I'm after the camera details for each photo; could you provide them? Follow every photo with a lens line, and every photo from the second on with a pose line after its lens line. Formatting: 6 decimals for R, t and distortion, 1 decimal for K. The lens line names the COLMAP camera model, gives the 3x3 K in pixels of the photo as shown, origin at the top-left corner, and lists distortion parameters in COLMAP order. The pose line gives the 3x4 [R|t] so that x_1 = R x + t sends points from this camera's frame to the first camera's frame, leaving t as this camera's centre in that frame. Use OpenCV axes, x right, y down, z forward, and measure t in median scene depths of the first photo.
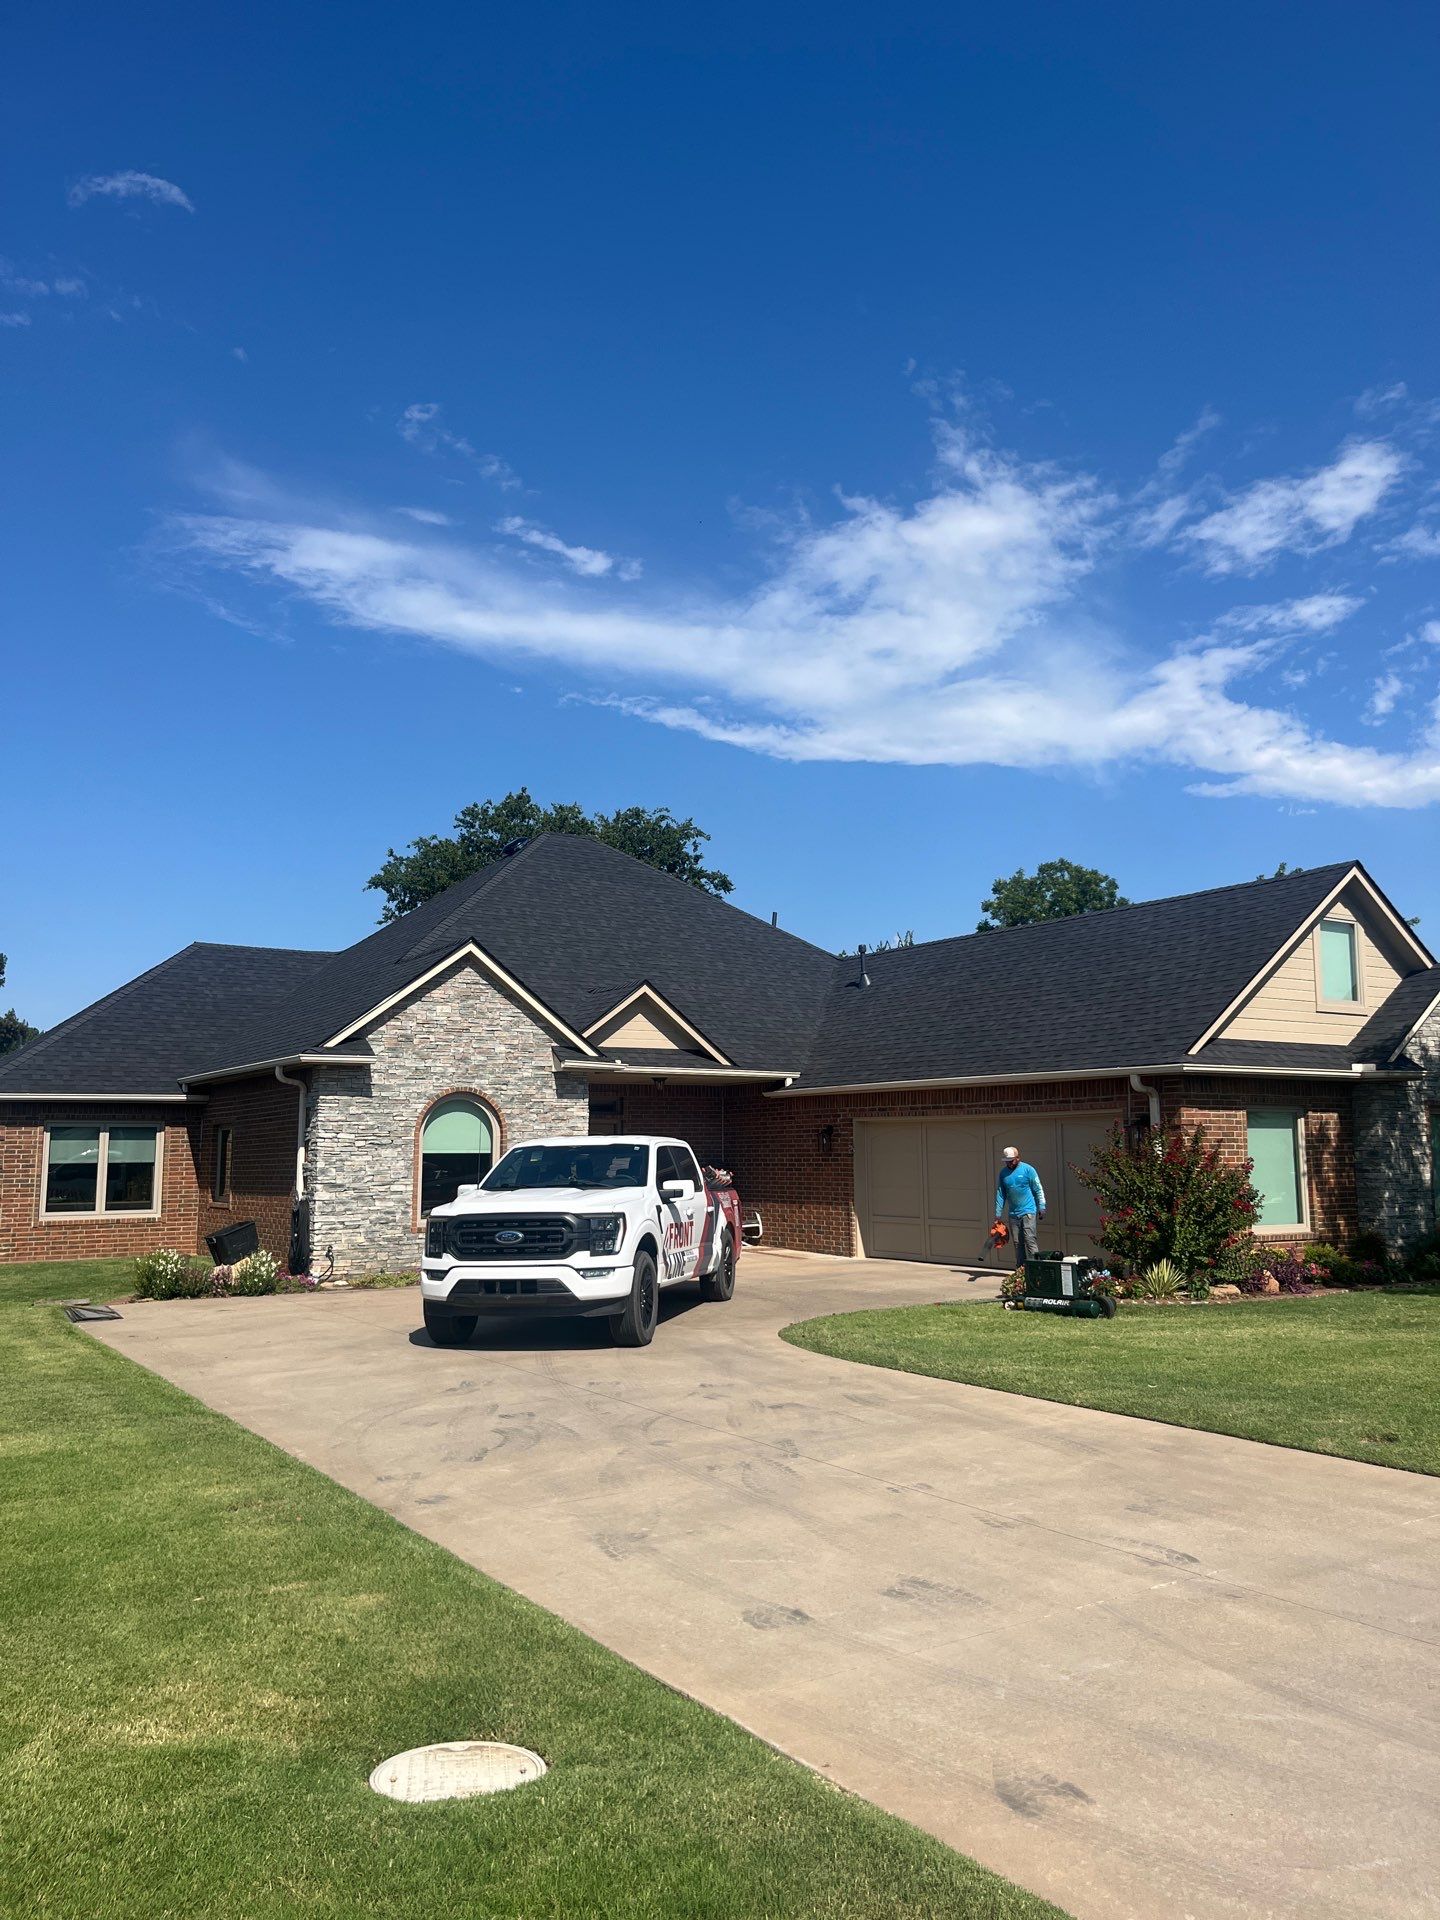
lens RADIAL K [[1361.6, 0, 733.8], [0, 1361.6, 967.9], [0, 0, 1]] dist [0.055303, -0.067526]
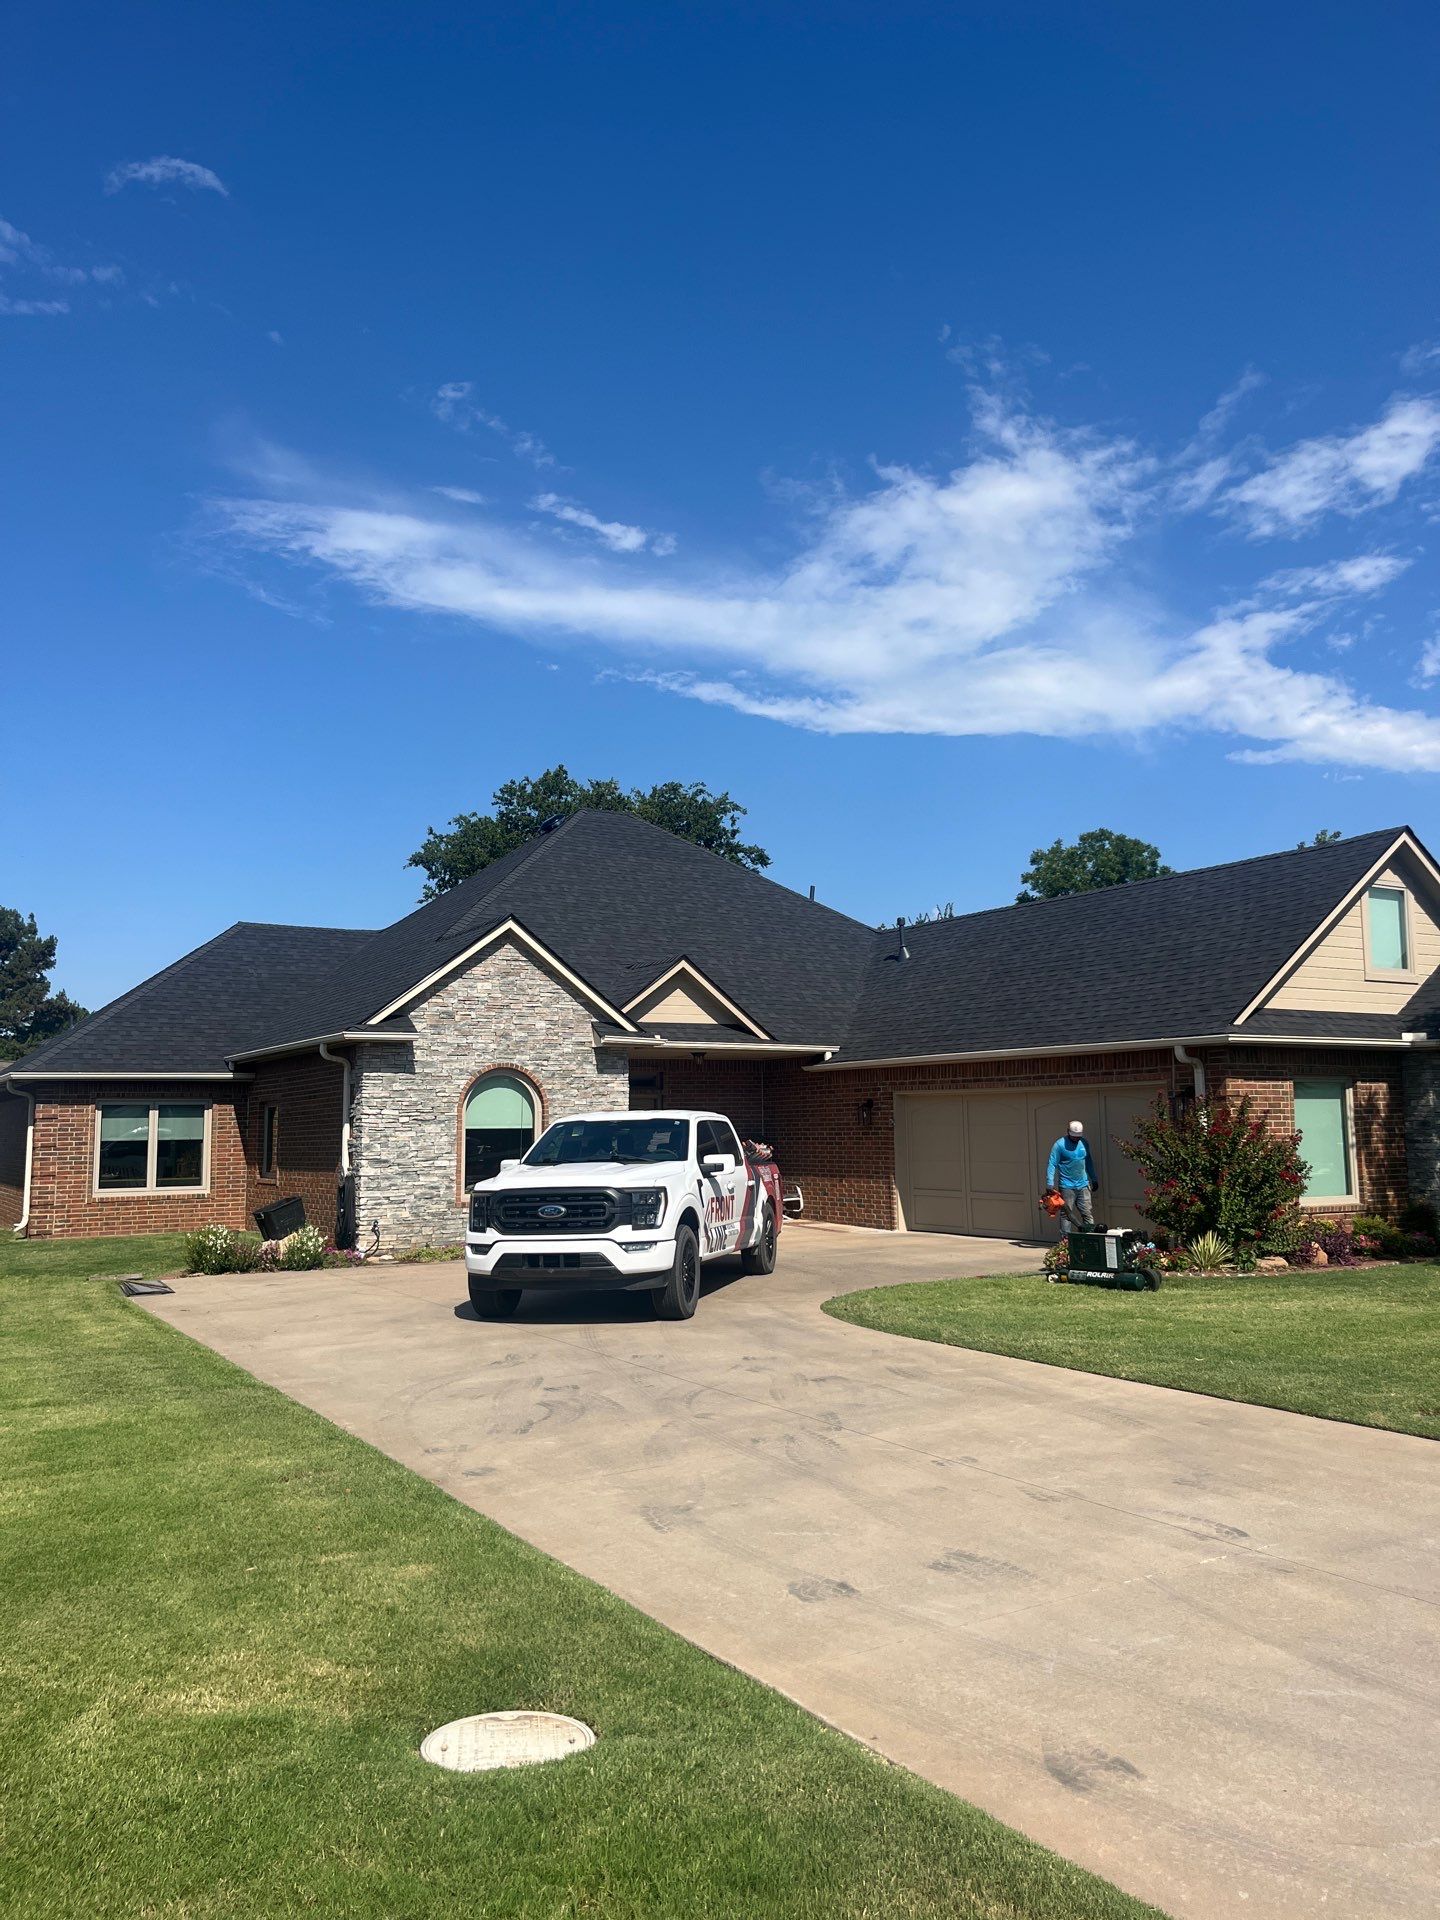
lens RADIAL K [[1360.4, 0, 729.2], [0, 1360.4, 960.1], [0, 0, 1]] dist [0.056508, -0.069607]
pose [[0.999457, -0.009681, -0.031494, -0.000395], [0.010086, 0.999868, 0.012746, 0.000355], [0.031366, -0.013057, 0.999423, 0.002460]]
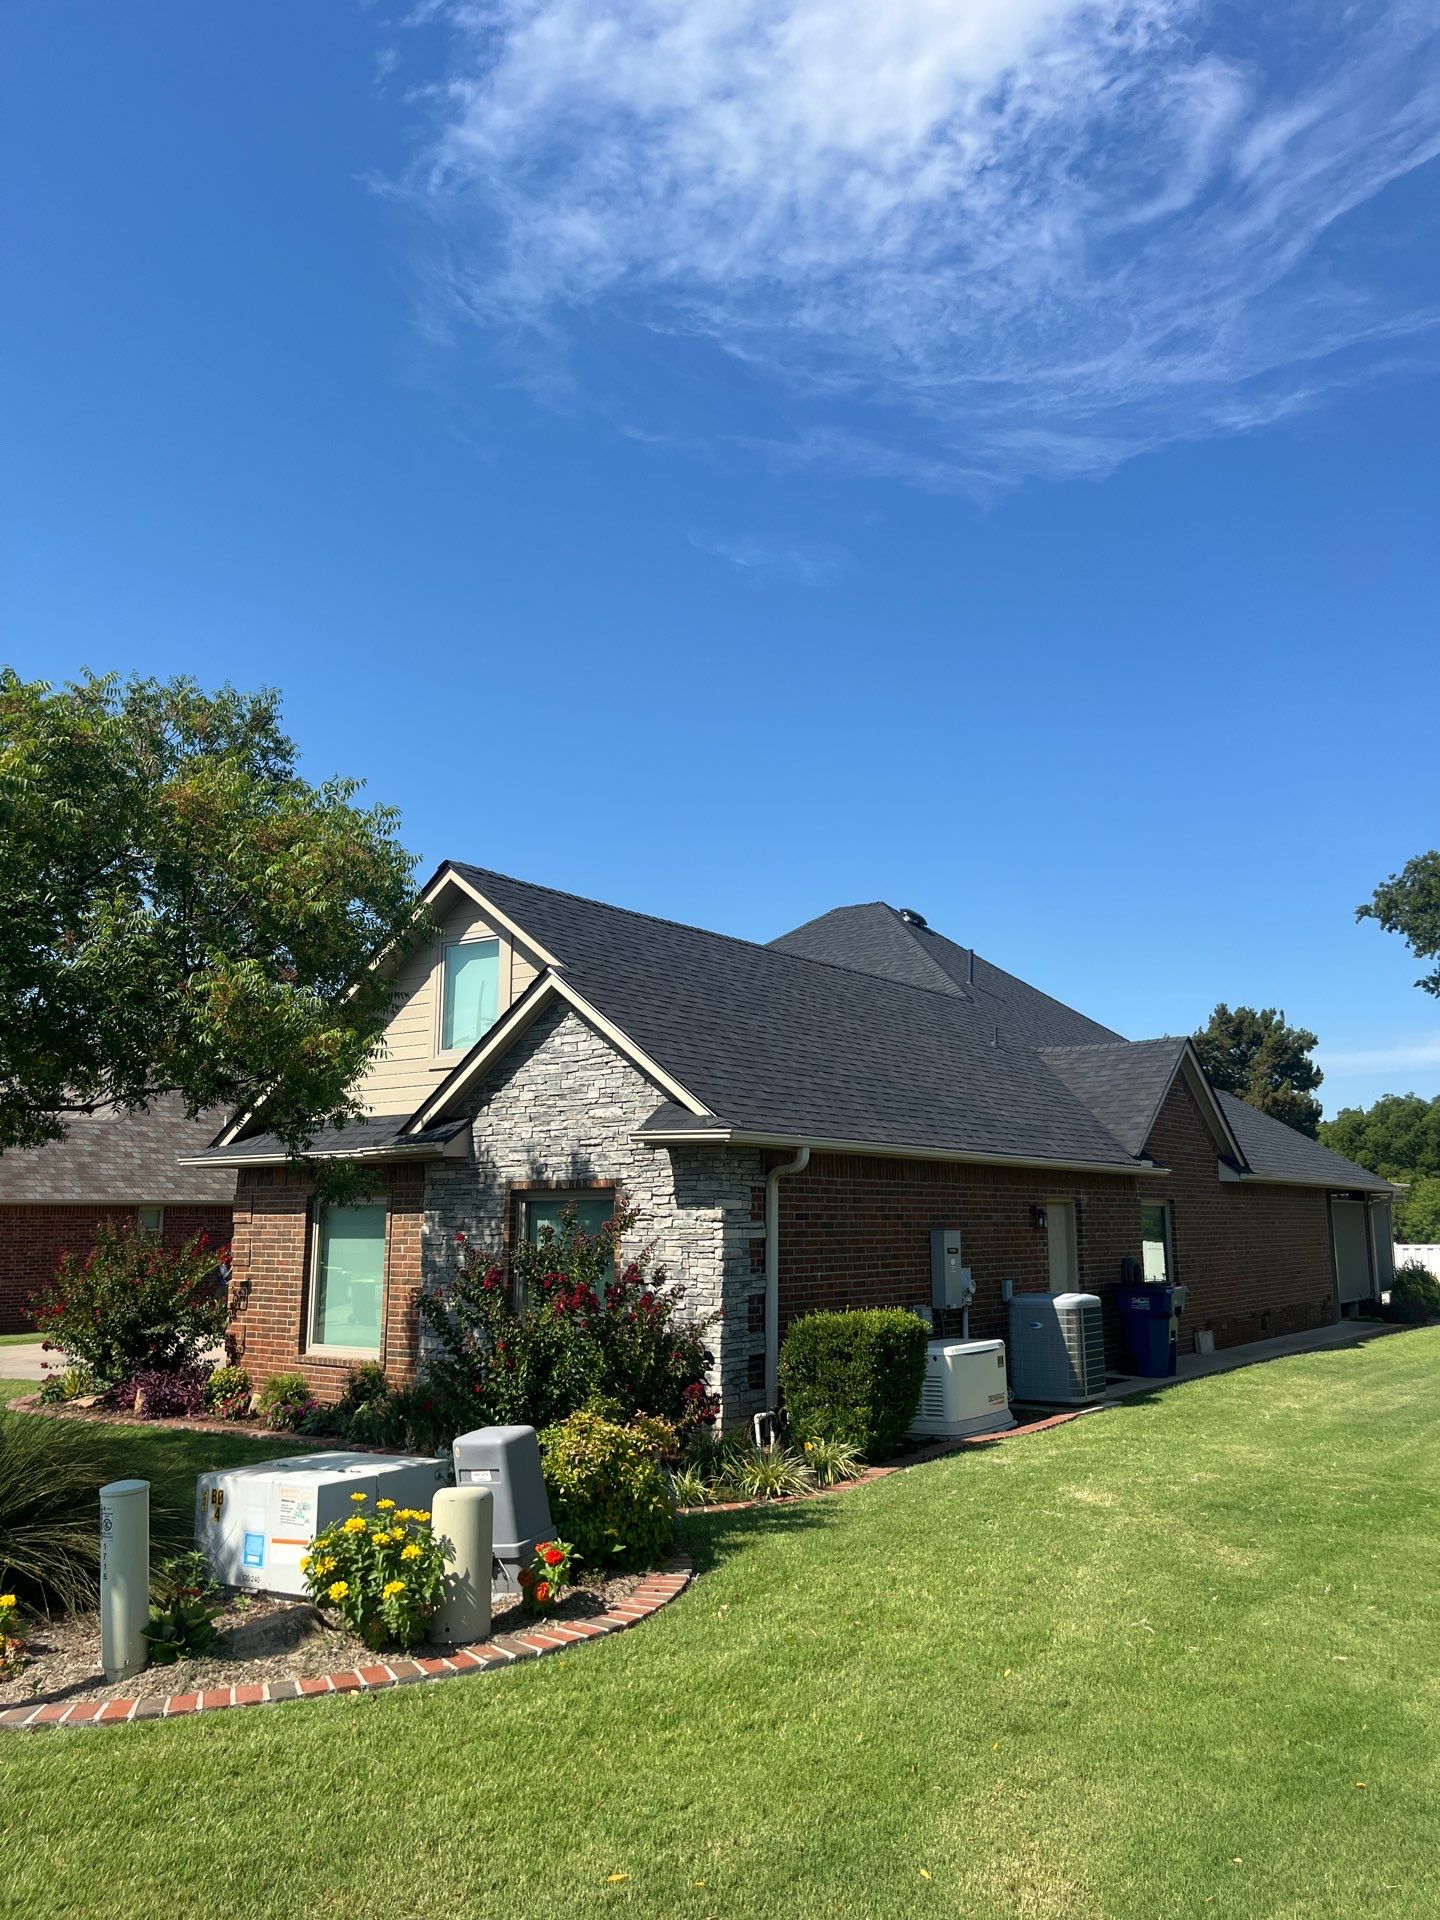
lens RADIAL K [[1360.2, 0, 733.8], [0, 1360.2, 948.2], [0, 0, 1]] dist [0.040174, -0.049322]
pose [[0.381821, -0.174113, -0.907688, 2.075734], [0.124357, 0.982843, -0.136218, 0.156241], [0.915832, -0.060867, 0.396922, 1.490123]]
